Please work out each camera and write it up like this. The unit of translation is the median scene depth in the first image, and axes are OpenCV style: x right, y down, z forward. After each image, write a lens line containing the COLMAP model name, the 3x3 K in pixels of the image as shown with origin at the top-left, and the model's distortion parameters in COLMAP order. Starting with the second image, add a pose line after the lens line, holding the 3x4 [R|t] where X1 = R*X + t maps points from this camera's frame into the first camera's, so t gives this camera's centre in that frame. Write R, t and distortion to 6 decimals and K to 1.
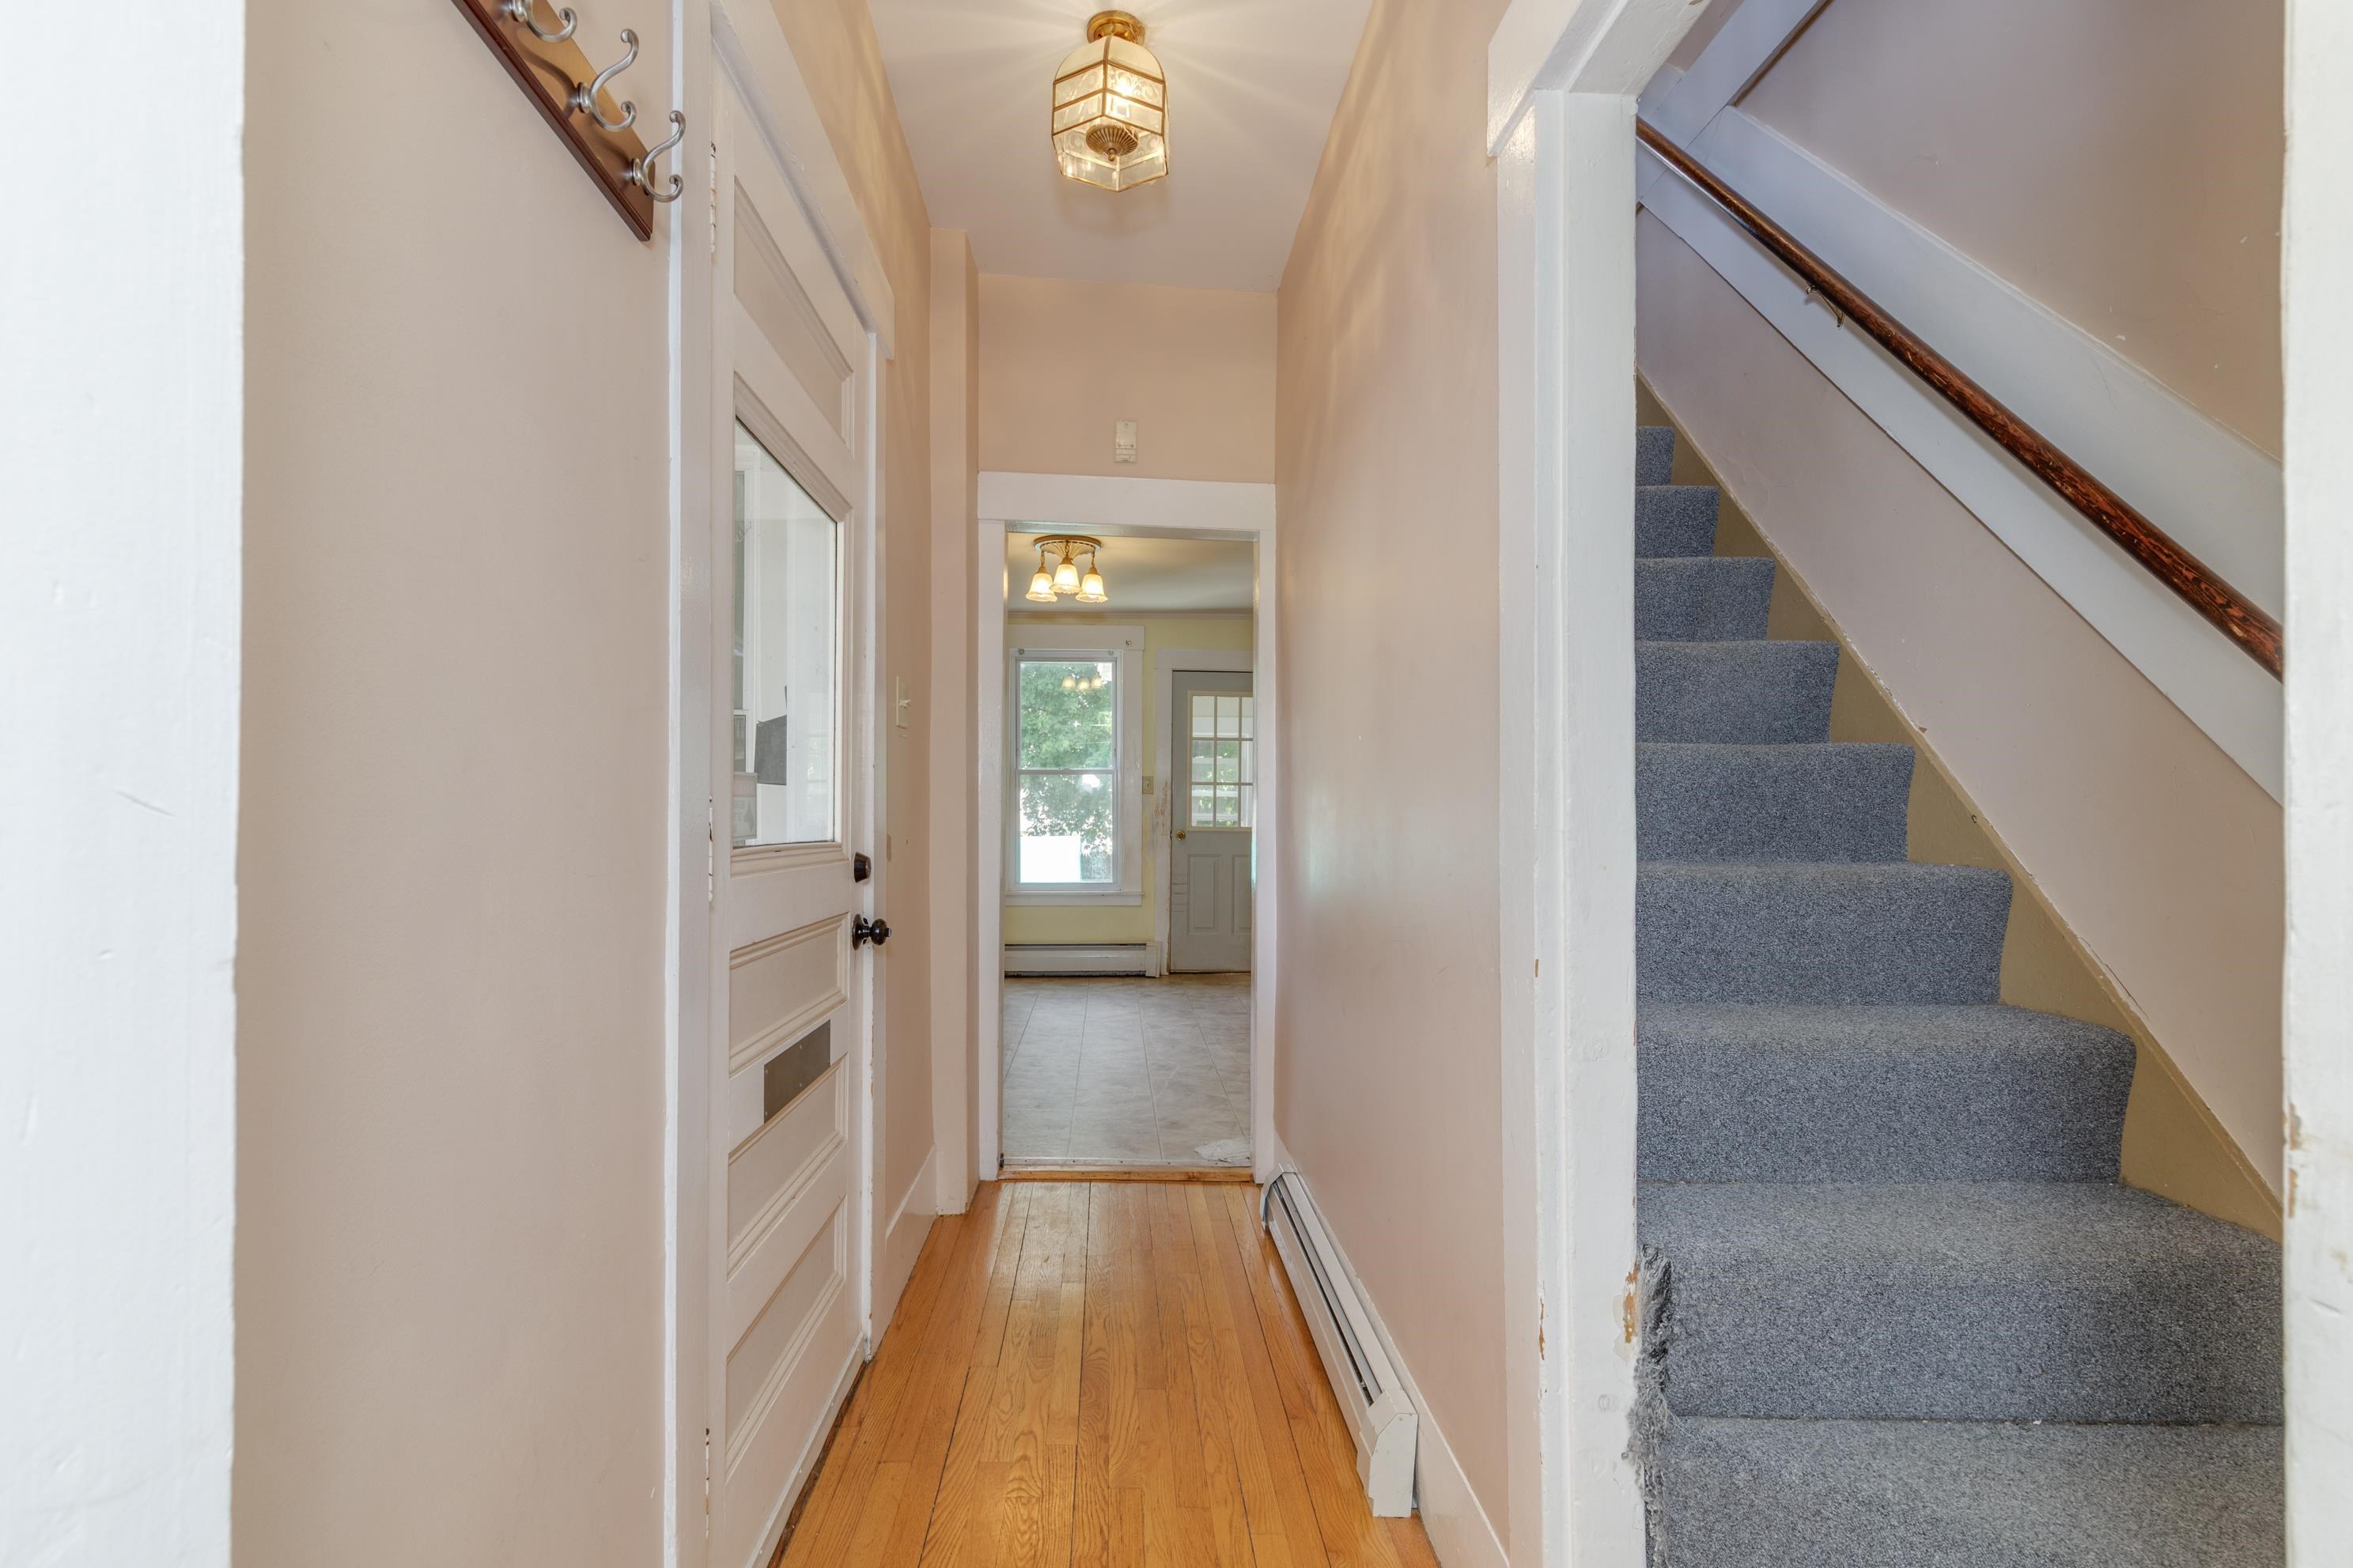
lens RADIAL K [[1085.5, 0, 1163.4], [0, 1085.5, 802.4], [0, 0, 1]] dist [0.004832, -0.000106]
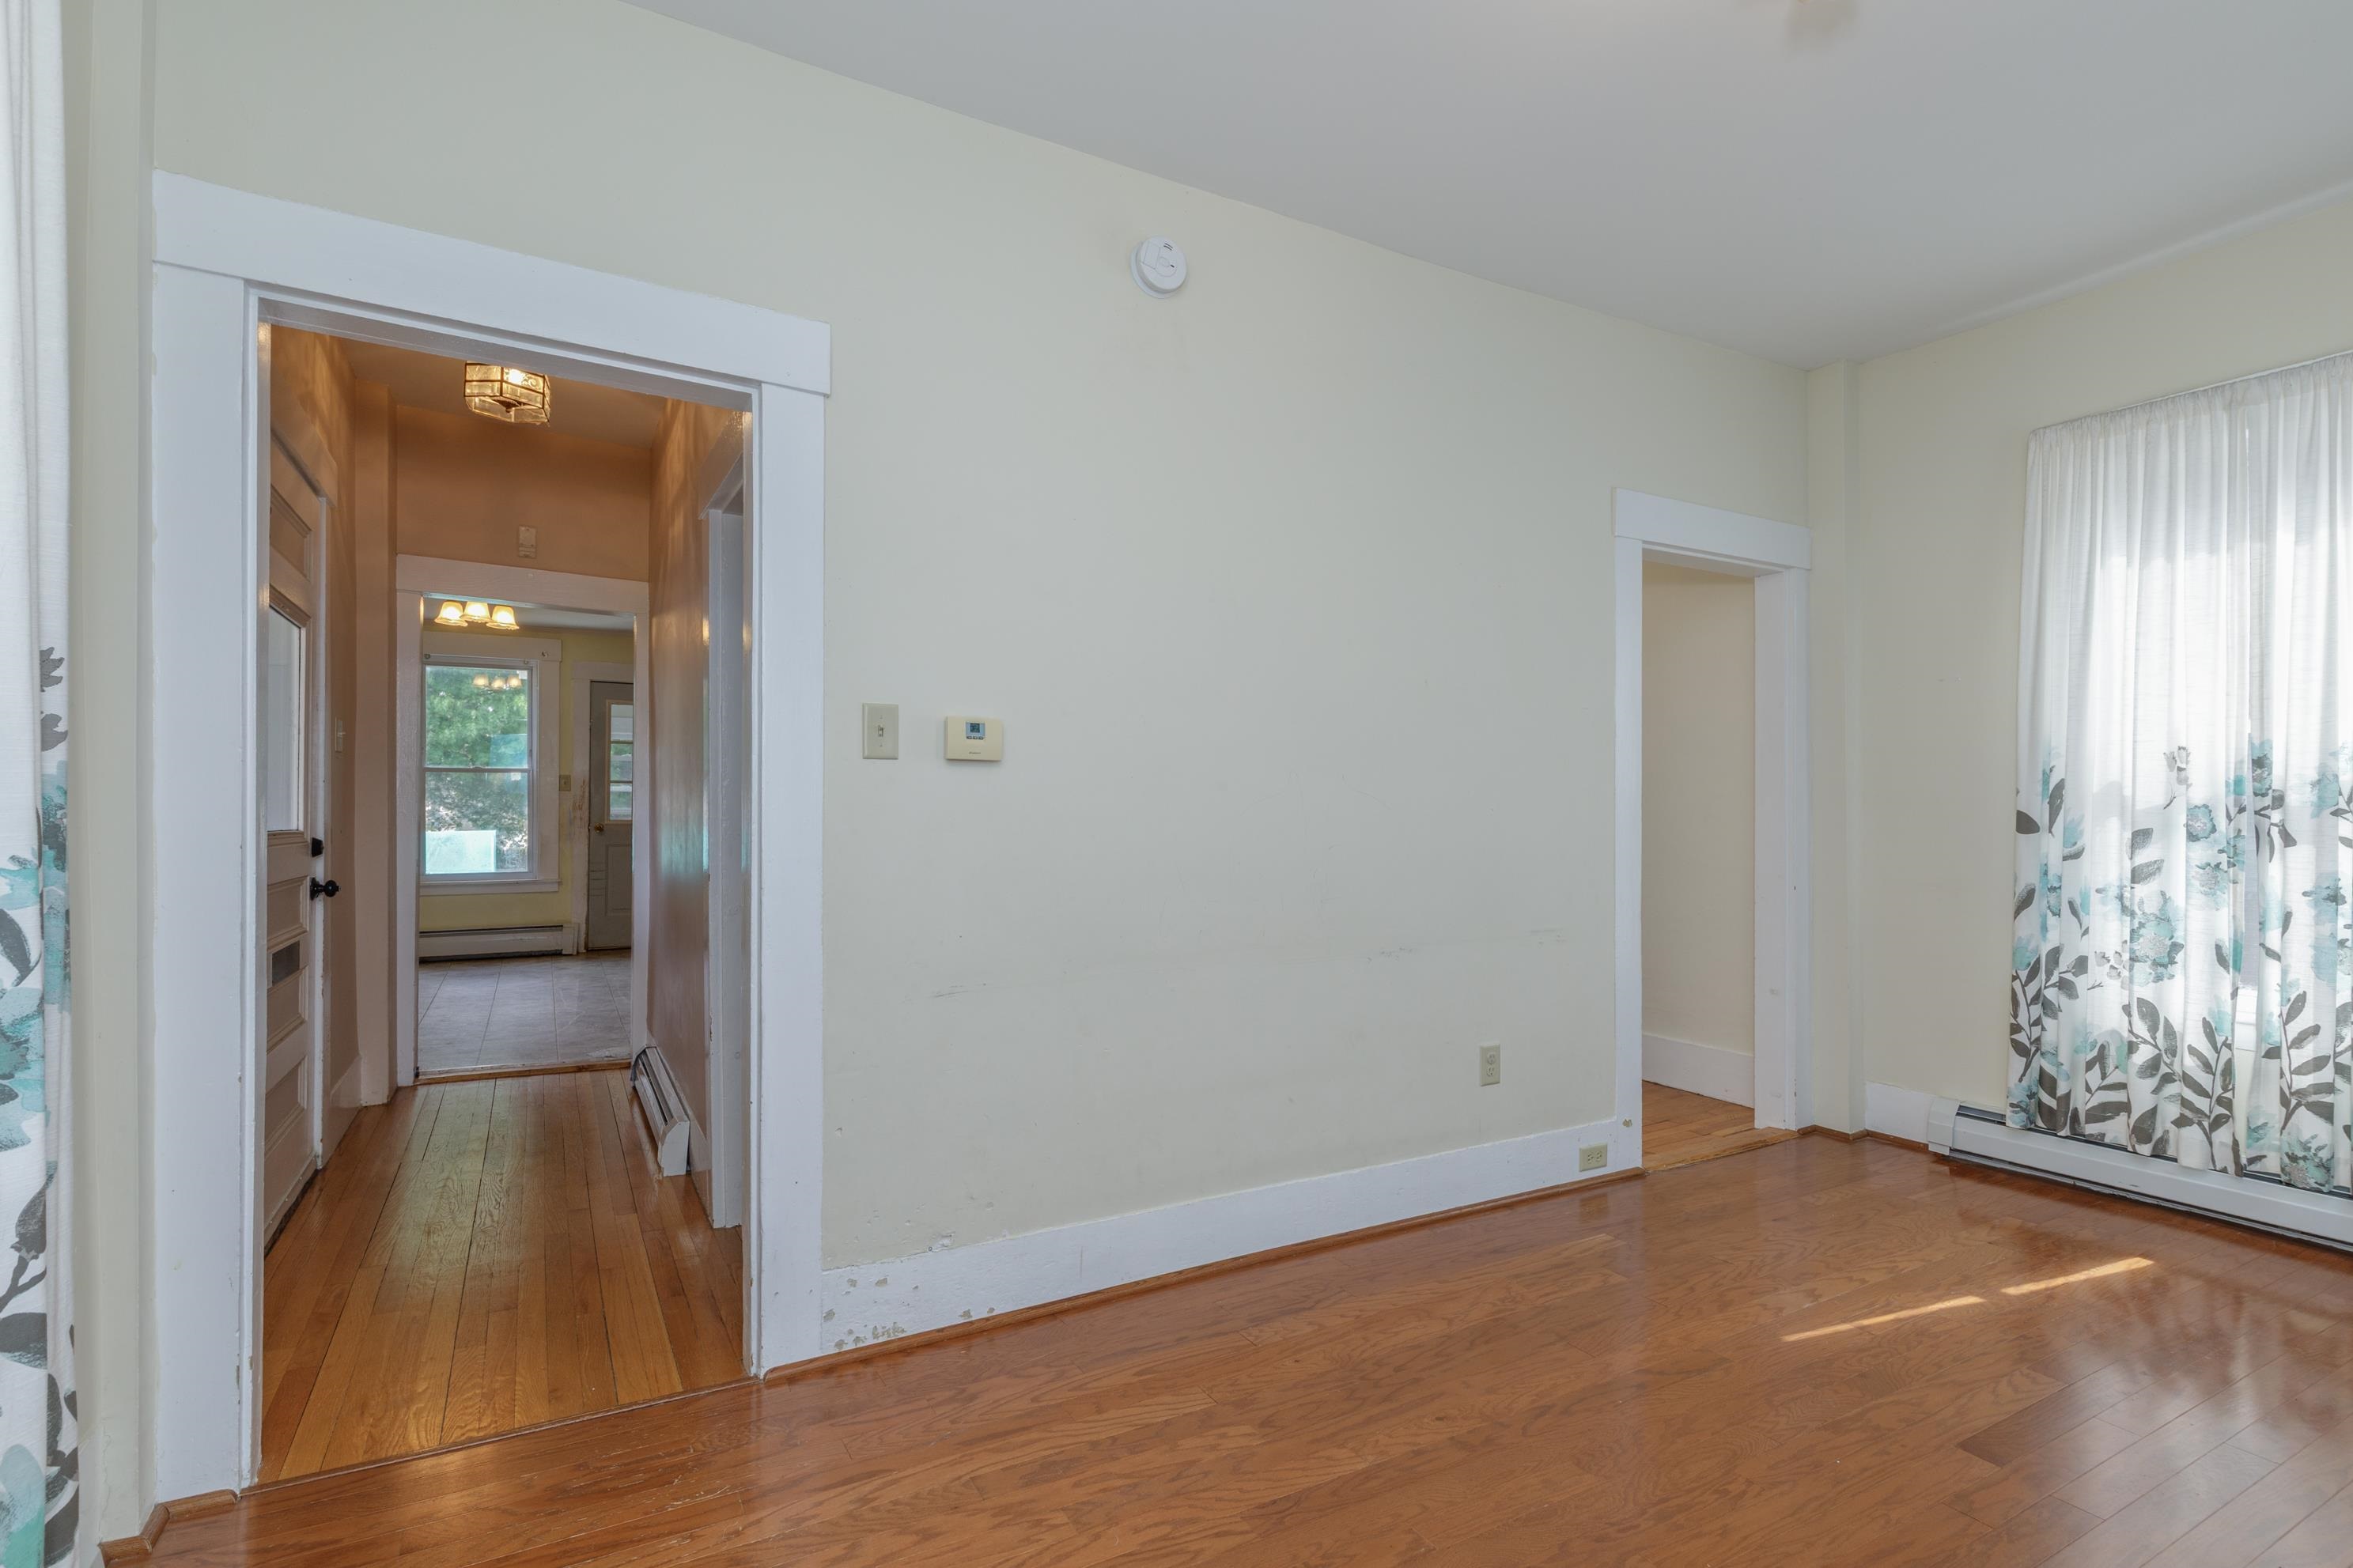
lens RADIAL K [[1085.5, 0, 1184.6], [0, 1085.5, 803.5], [0, 0, 1]] dist [0.004832, -0.000106]
pose [[0.884448, 0.001683, 0.466635, 0.061200], [-0.005494, 0.999962, 0.006806, -0.013136], [-0.466606, -0.008584, 0.884424, -0.629146]]
